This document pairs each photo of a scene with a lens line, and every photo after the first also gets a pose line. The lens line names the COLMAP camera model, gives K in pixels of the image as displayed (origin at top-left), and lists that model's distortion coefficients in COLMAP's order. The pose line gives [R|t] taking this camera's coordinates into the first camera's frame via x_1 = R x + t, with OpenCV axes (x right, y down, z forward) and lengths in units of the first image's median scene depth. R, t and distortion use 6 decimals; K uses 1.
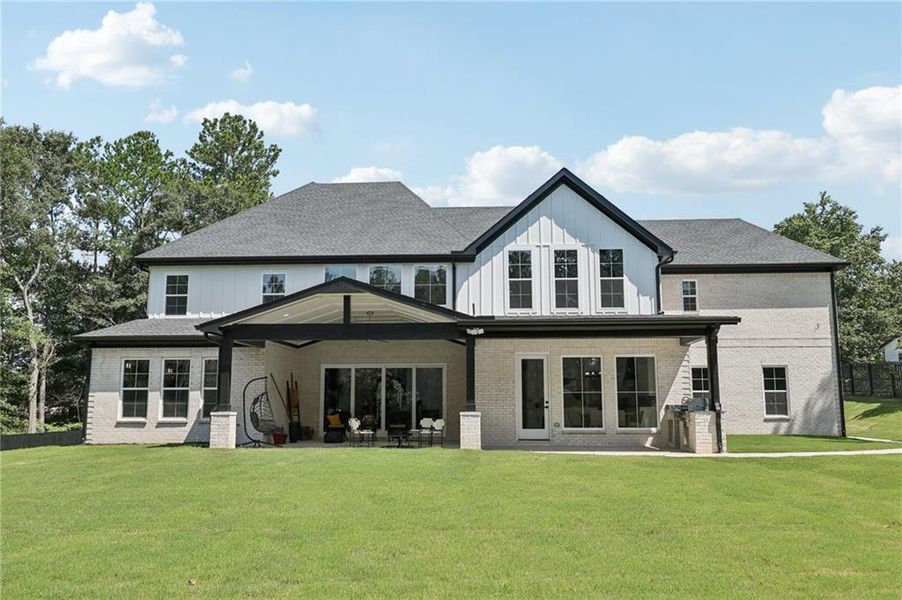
lens RADIAL K [[762.6, 0, 449.5], [0, 762.6, 302.7], [0, 0, 1]] dist [-0.006196, 0.016056]
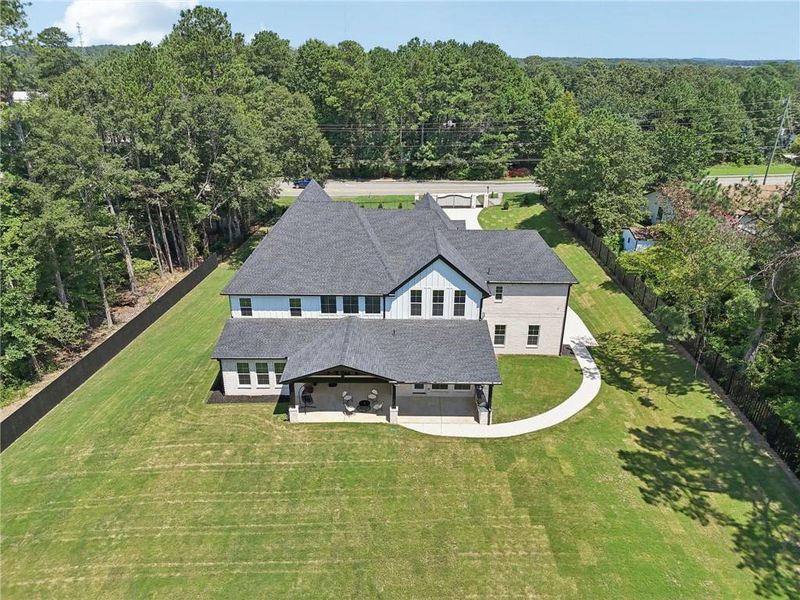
lens RADIAL K [[564.5, 0, 399.8], [0, 564.5, 299.3], [0, 0, 1]] dist [0.061305, -0.058620]
pose [[0.997898, -0.017484, 0.062399, -0.046622], [-0.017278, 0.856273, 0.516235, -0.827281], [-0.062456, -0.516228, 0.854171, -0.301364]]
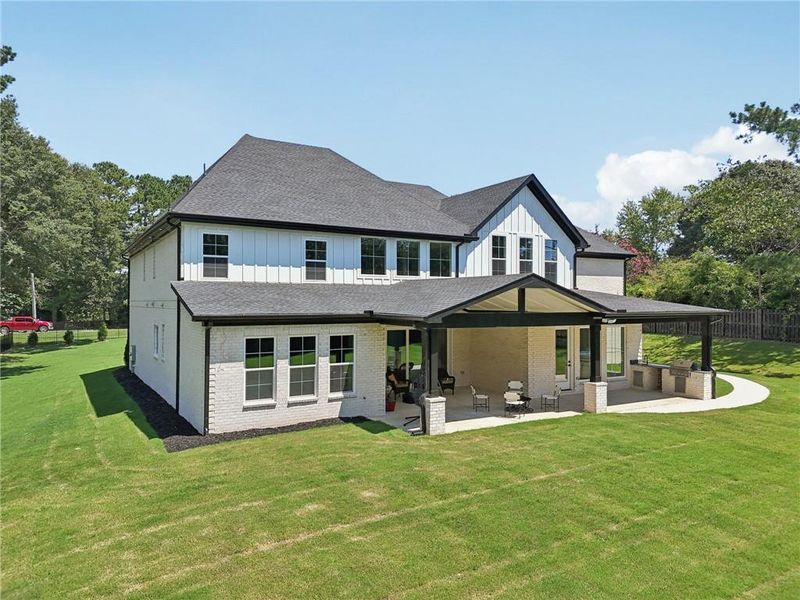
lens RADIAL K [[564.5, 0, 399.1], [0, 564.5, 301.6], [0, 0, 1]] dist [0.061305, -0.058620]
pose [[0.825353, 0.004093, 0.564602, -0.578548], [-0.083229, 0.989932, 0.114490, -0.054114], [-0.558449, -0.141486, 0.817384, 0.306270]]
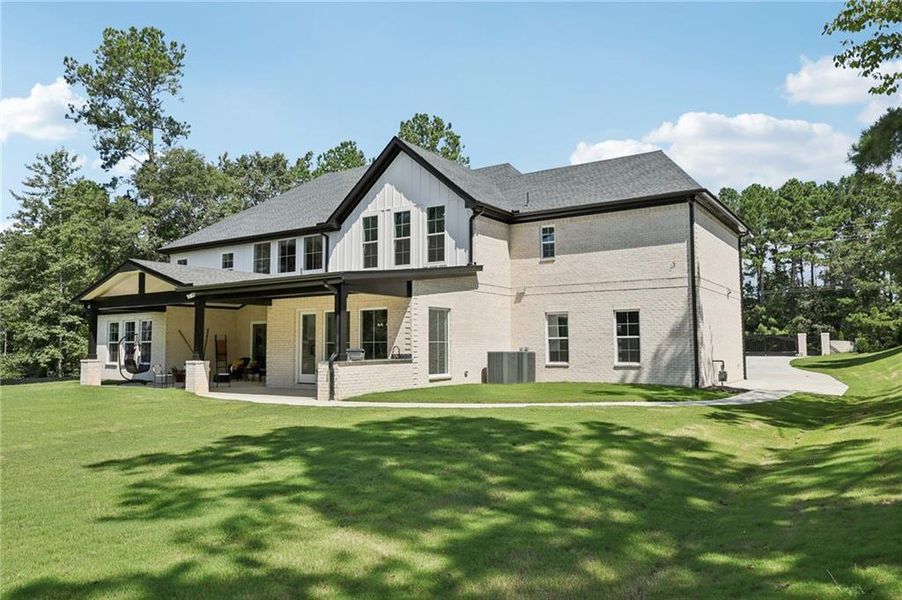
lens RADIAL K [[653.8, 0, 449.8], [0, 653.8, 295.3], [0, 0, 1]] dist [-0.000190, 0.003182]
pose [[0.866439, -0.043847, -0.497354, 0.670806], [0.072541, 0.996622, 0.038512, 0.019292], [0.493985, -0.069447, 0.866692, 0.211280]]
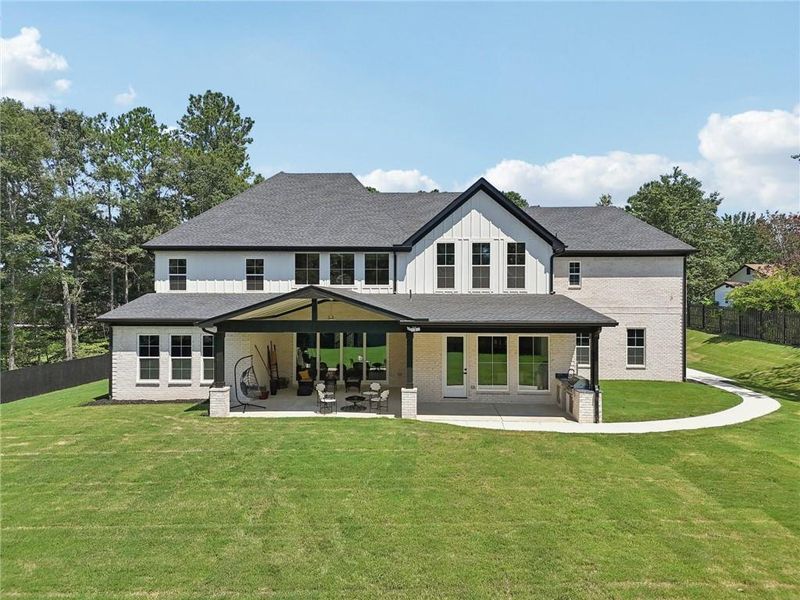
lens RADIAL K [[564.5, 0, 399.8], [0, 564.5, 303.2], [0, 0, 1]] dist [0.061305, -0.058620]
pose [[0.999597, 0.002945, 0.028248, -0.012775], [-0.007039, 0.989267, 0.145952, -0.106797], [-0.027515, -0.146092, 0.988888, 0.039895]]
